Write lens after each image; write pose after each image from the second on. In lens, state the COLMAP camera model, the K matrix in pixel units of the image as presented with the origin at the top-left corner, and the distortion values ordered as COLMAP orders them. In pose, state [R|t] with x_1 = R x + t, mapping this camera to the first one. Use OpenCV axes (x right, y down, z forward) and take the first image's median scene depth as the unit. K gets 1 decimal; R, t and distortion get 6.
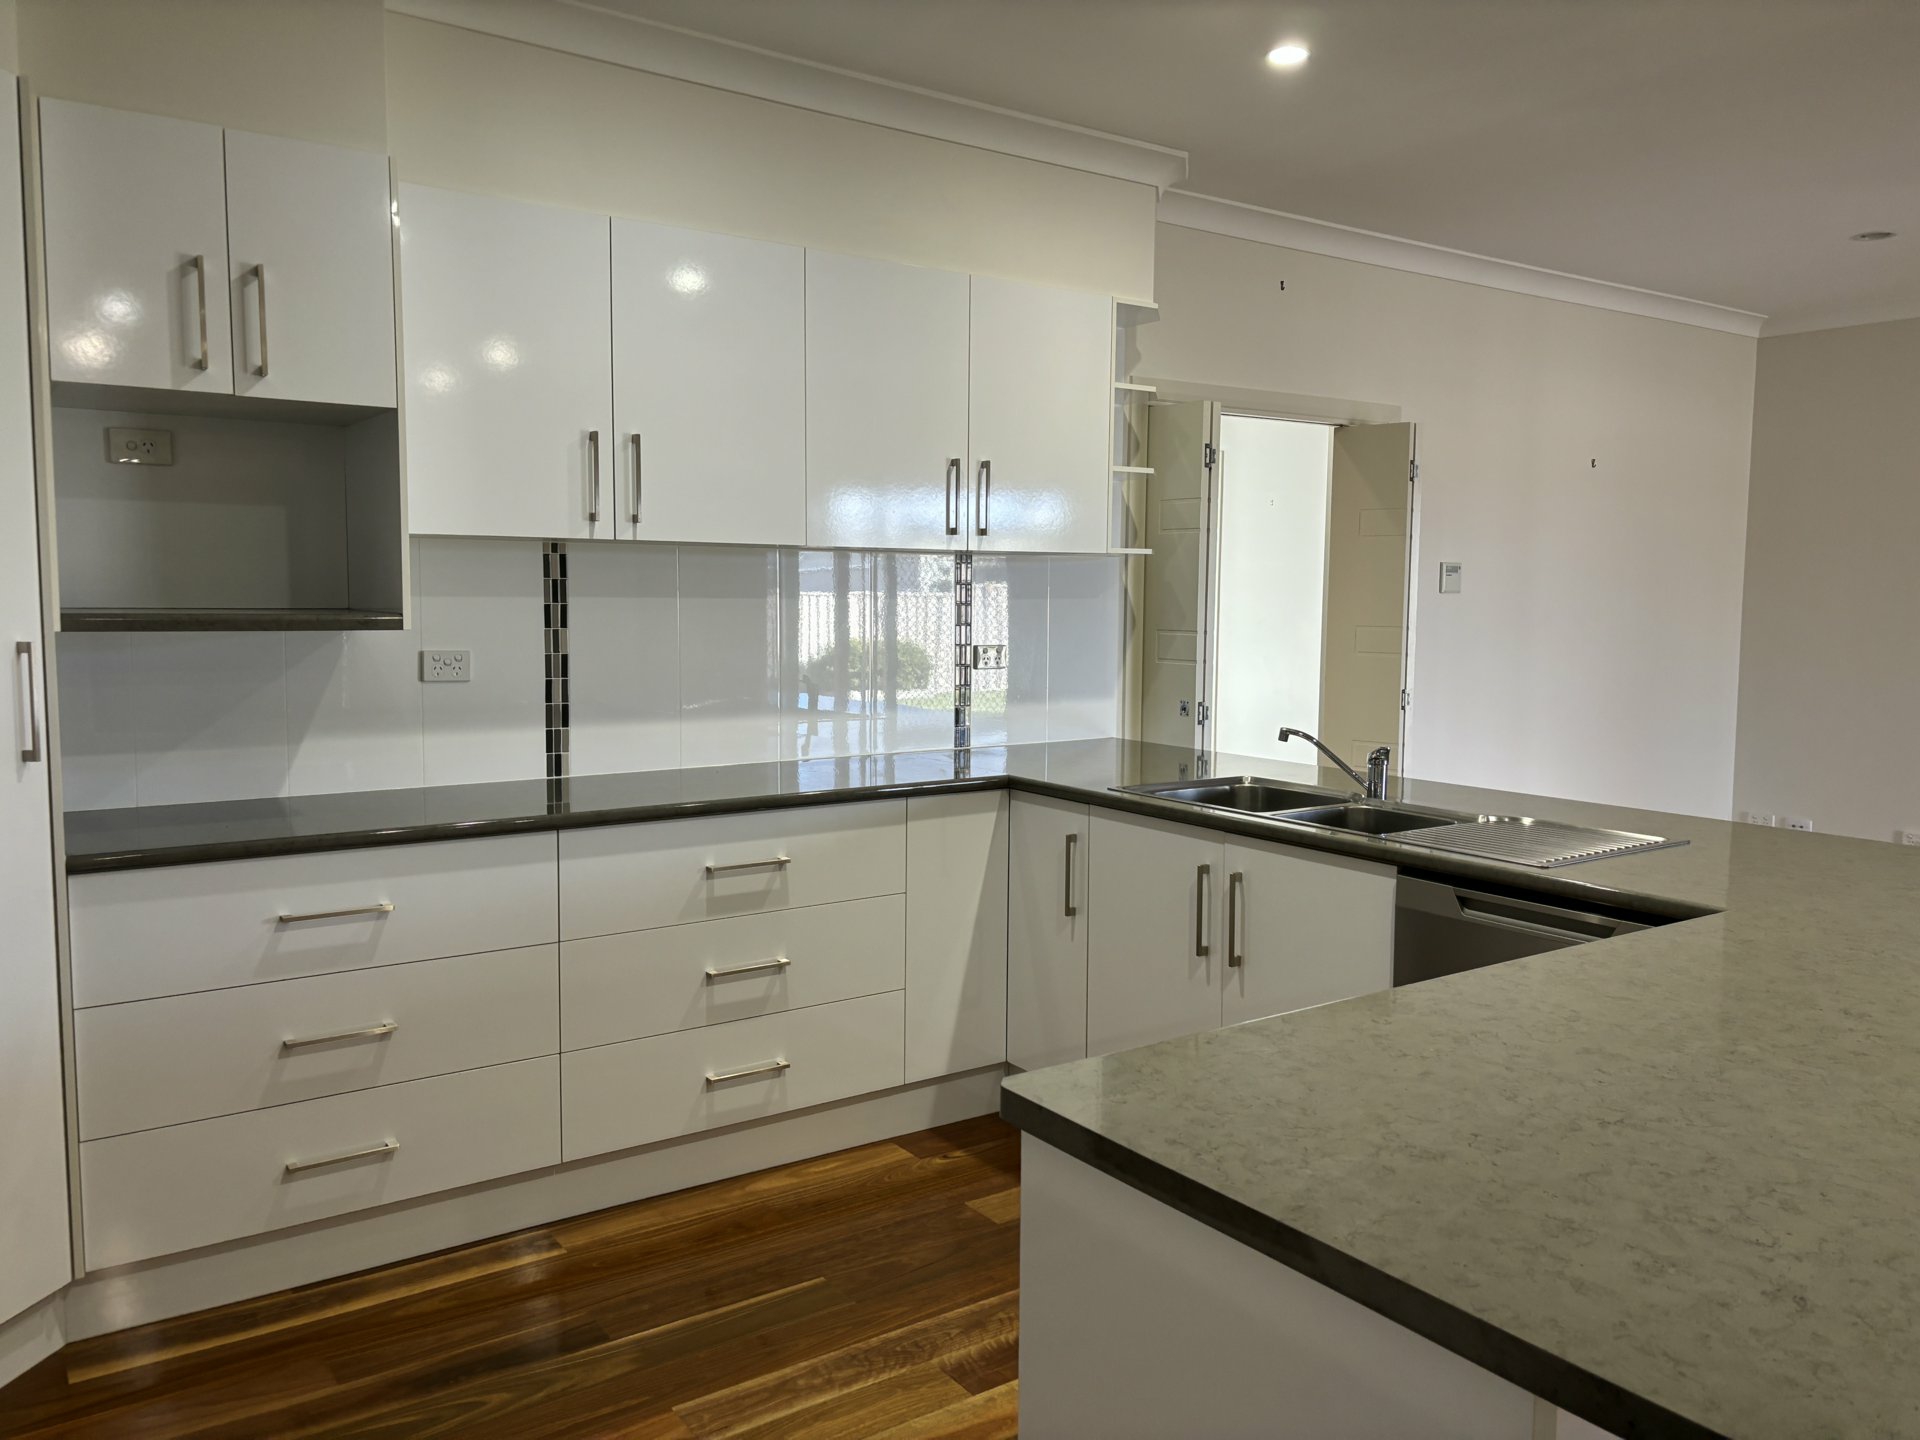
lens RADIAL K [[1430.8, 0, 949.3], [0, 1430.8, 708.1], [0, 0, 1]] dist [0.046688, -0.060160]
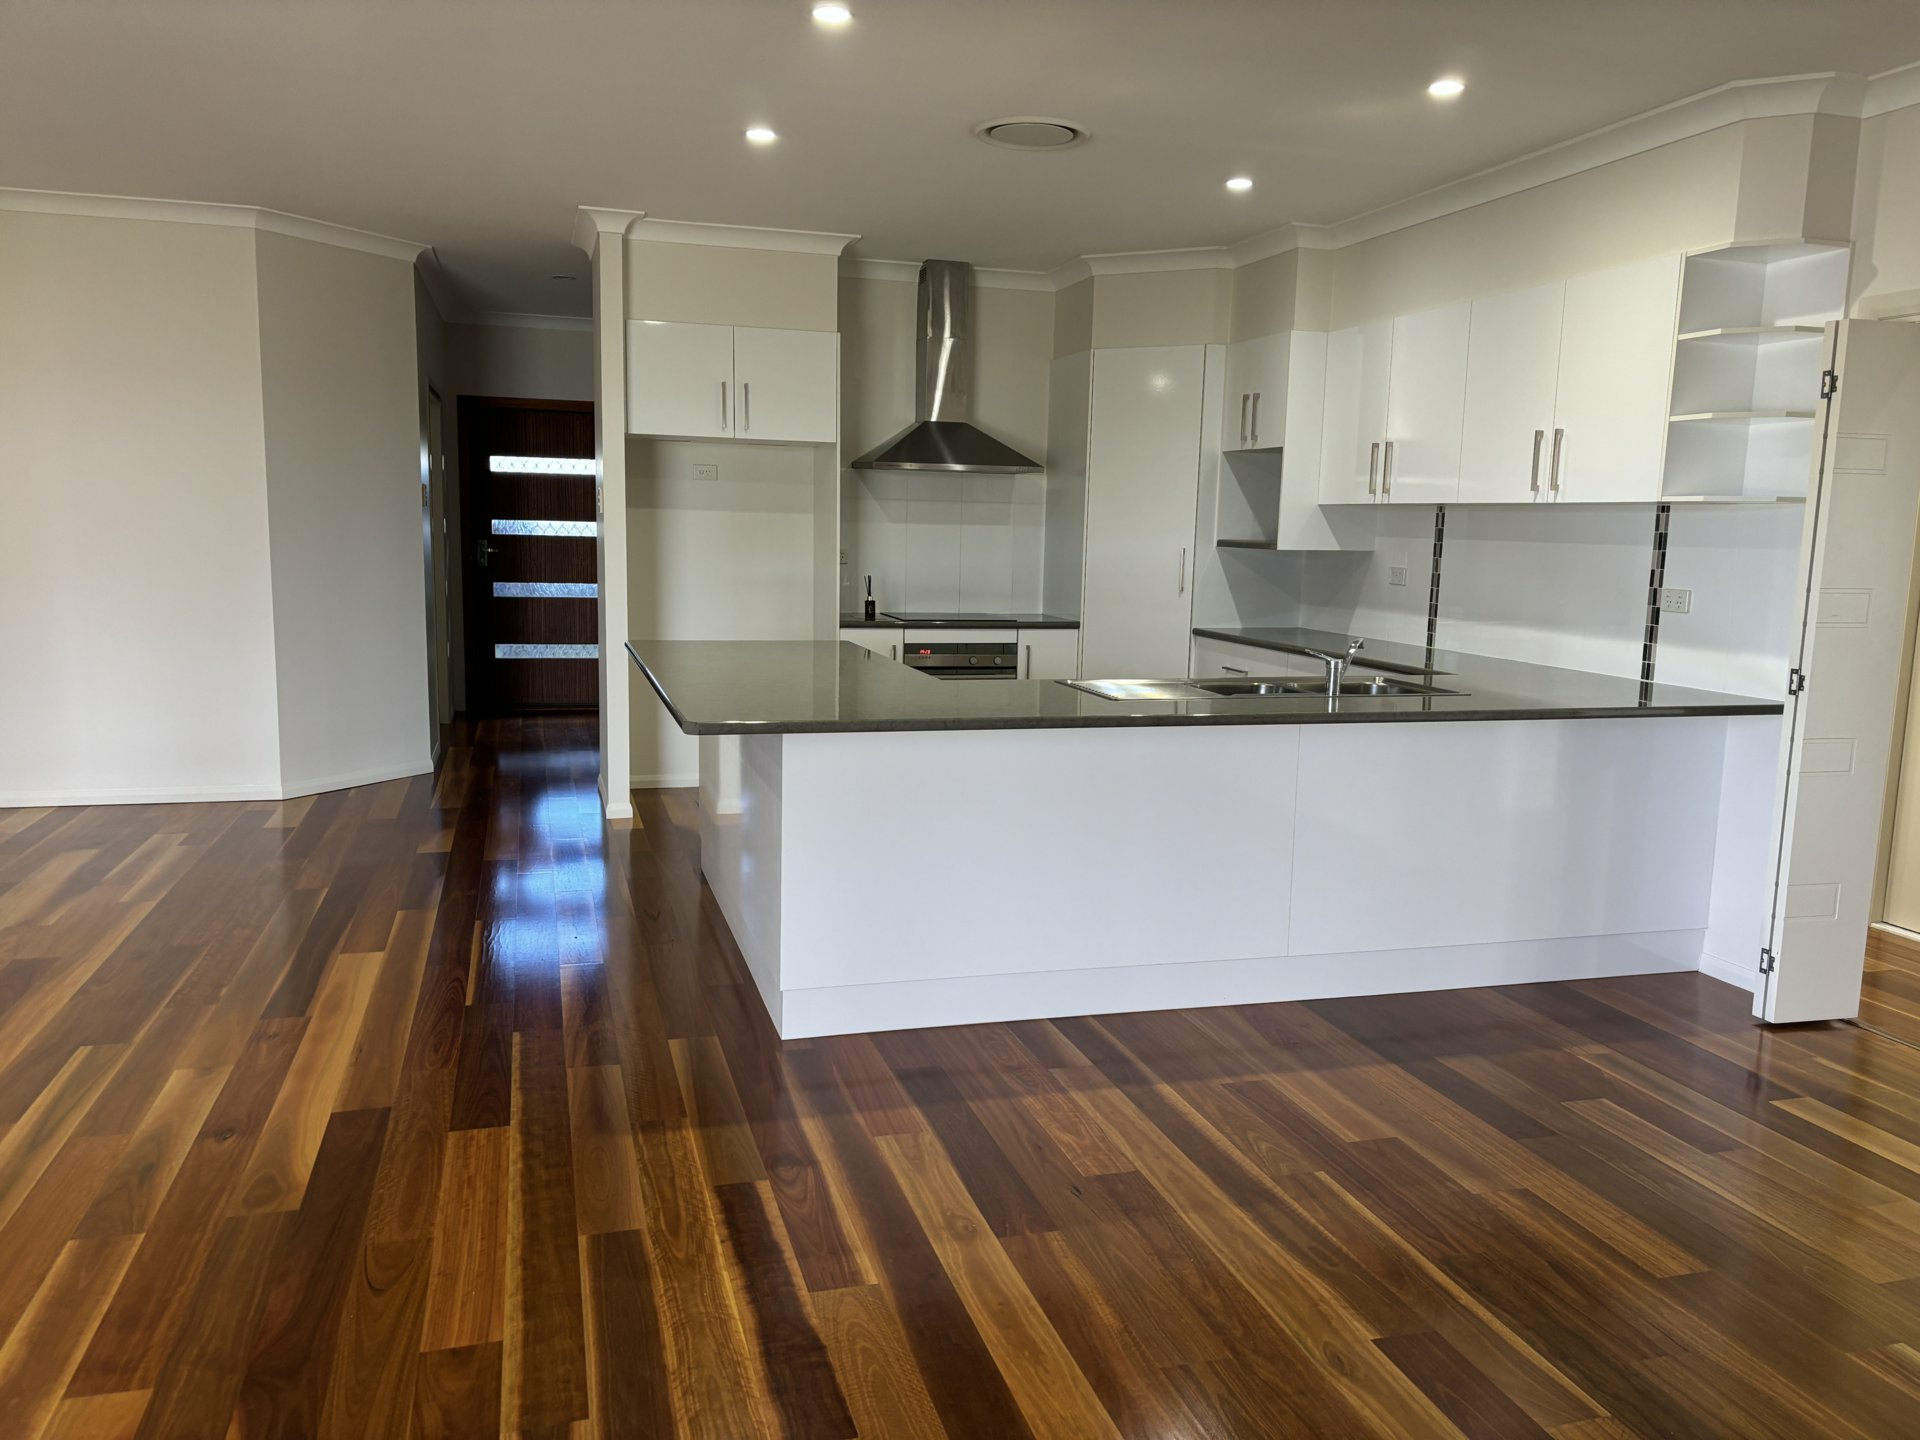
lens RADIAL K [[1430.8, 0, 964.2], [0, 1430.8, 714.9], [0, 0, 1]] dist [0.046688, -0.060160]
pose [[-0.310277, 0.113366, -0.943862, 1.515435], [-0.107372, 0.982332, 0.153283, -0.074474], [0.944563, 0.148905, -0.292623, 1.015142]]
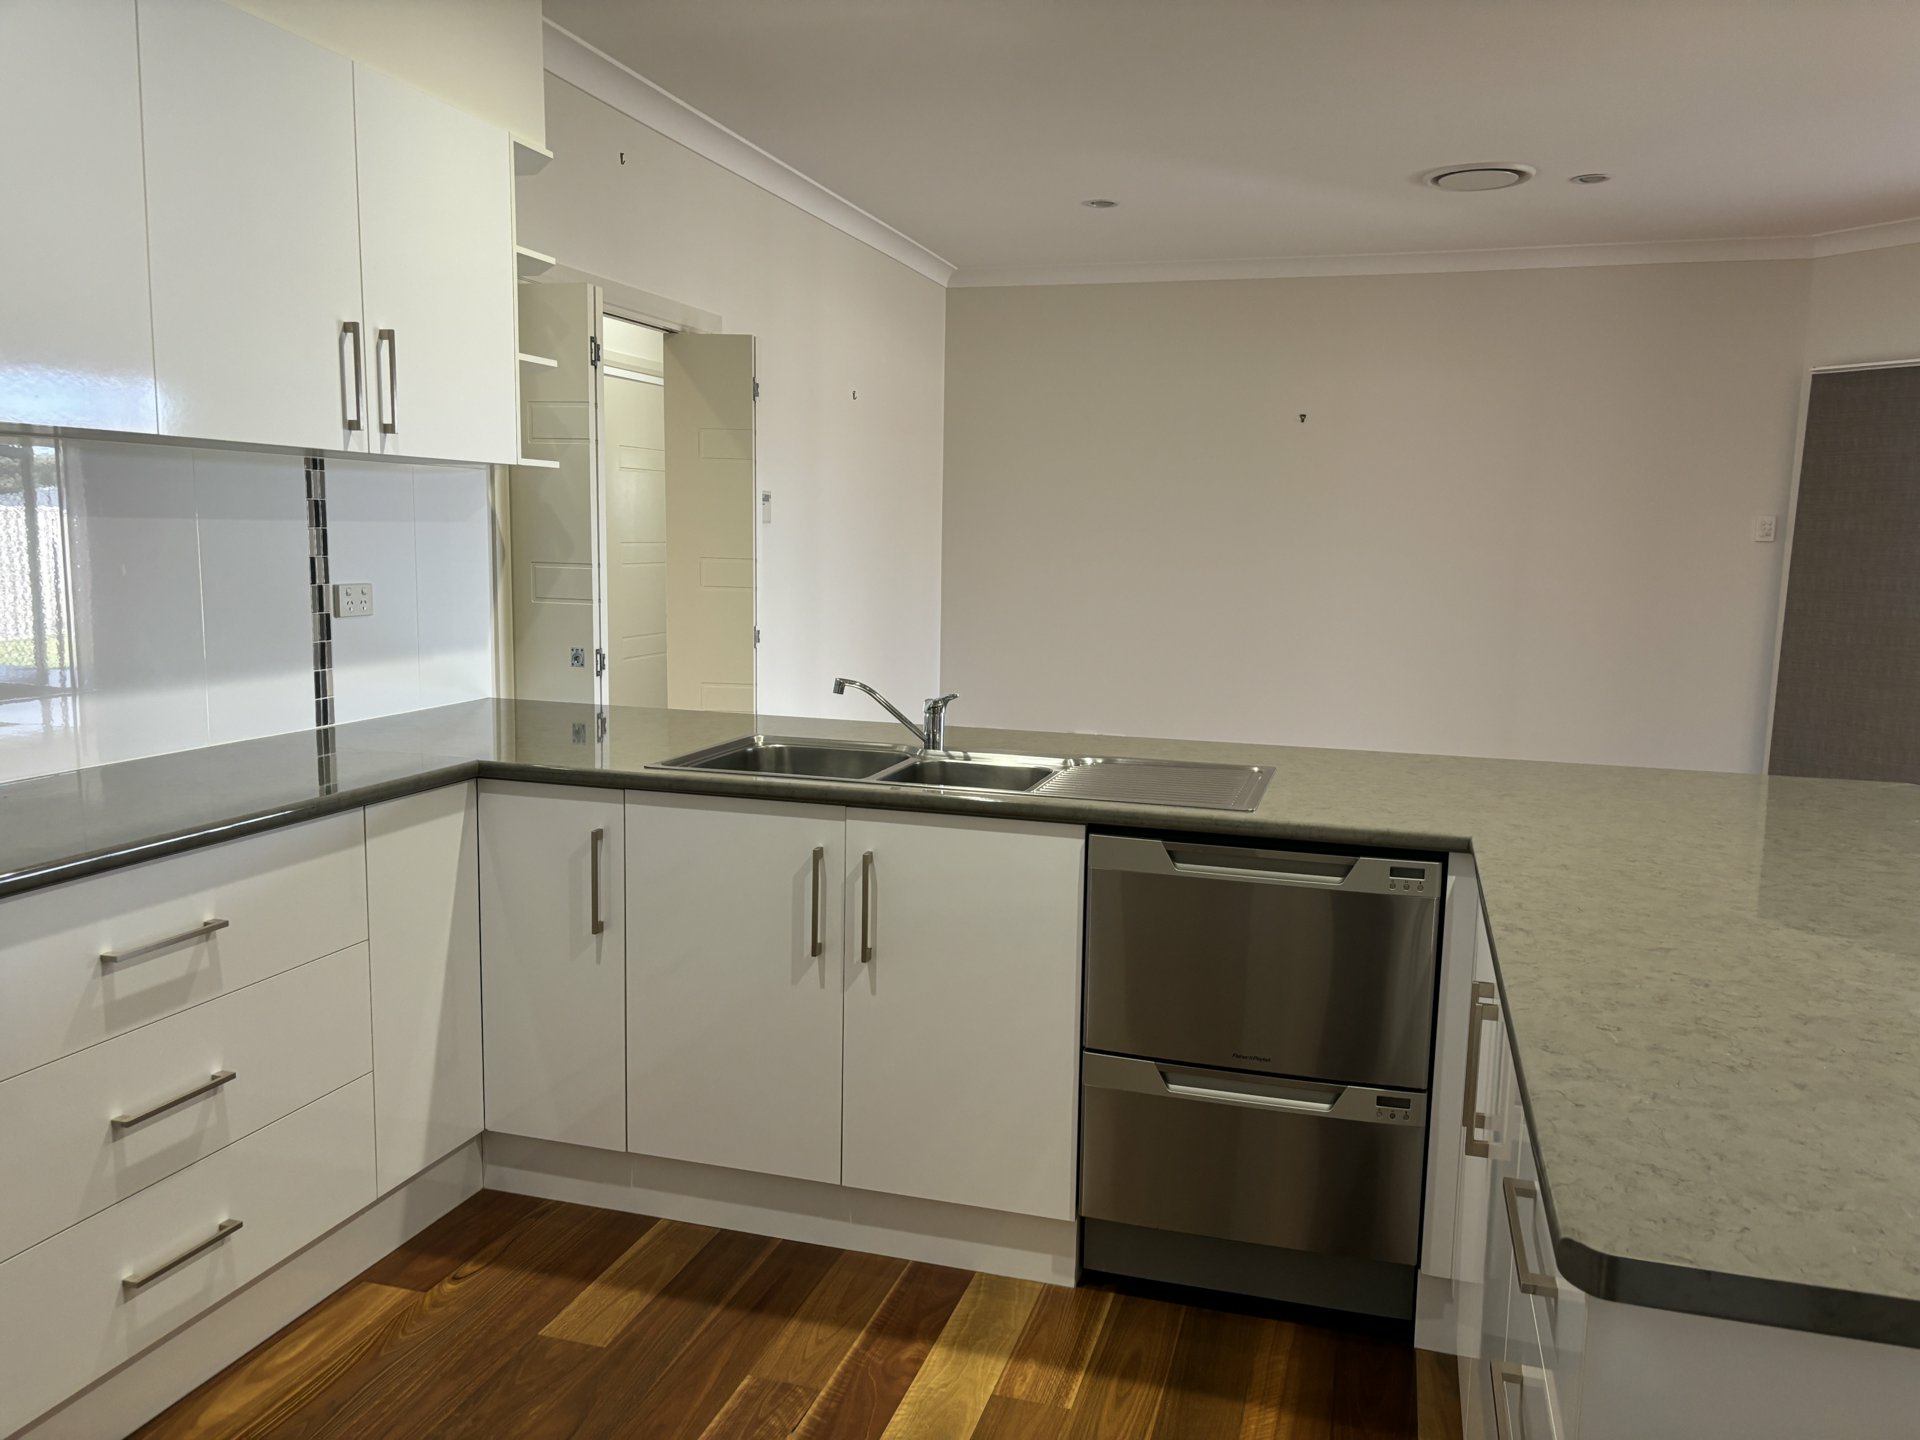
lens RADIAL K [[1430.8, 0, 965.0], [0, 1430.8, 737.4], [0, 0, 1]] dist [0.046688, -0.060160]
pose [[0.777892, -0.081241, 0.623124, -0.241391], [0.037154, 0.995819, 0.083449, -0.019329], [-0.627298, -0.041763, 0.777658, 0.267012]]
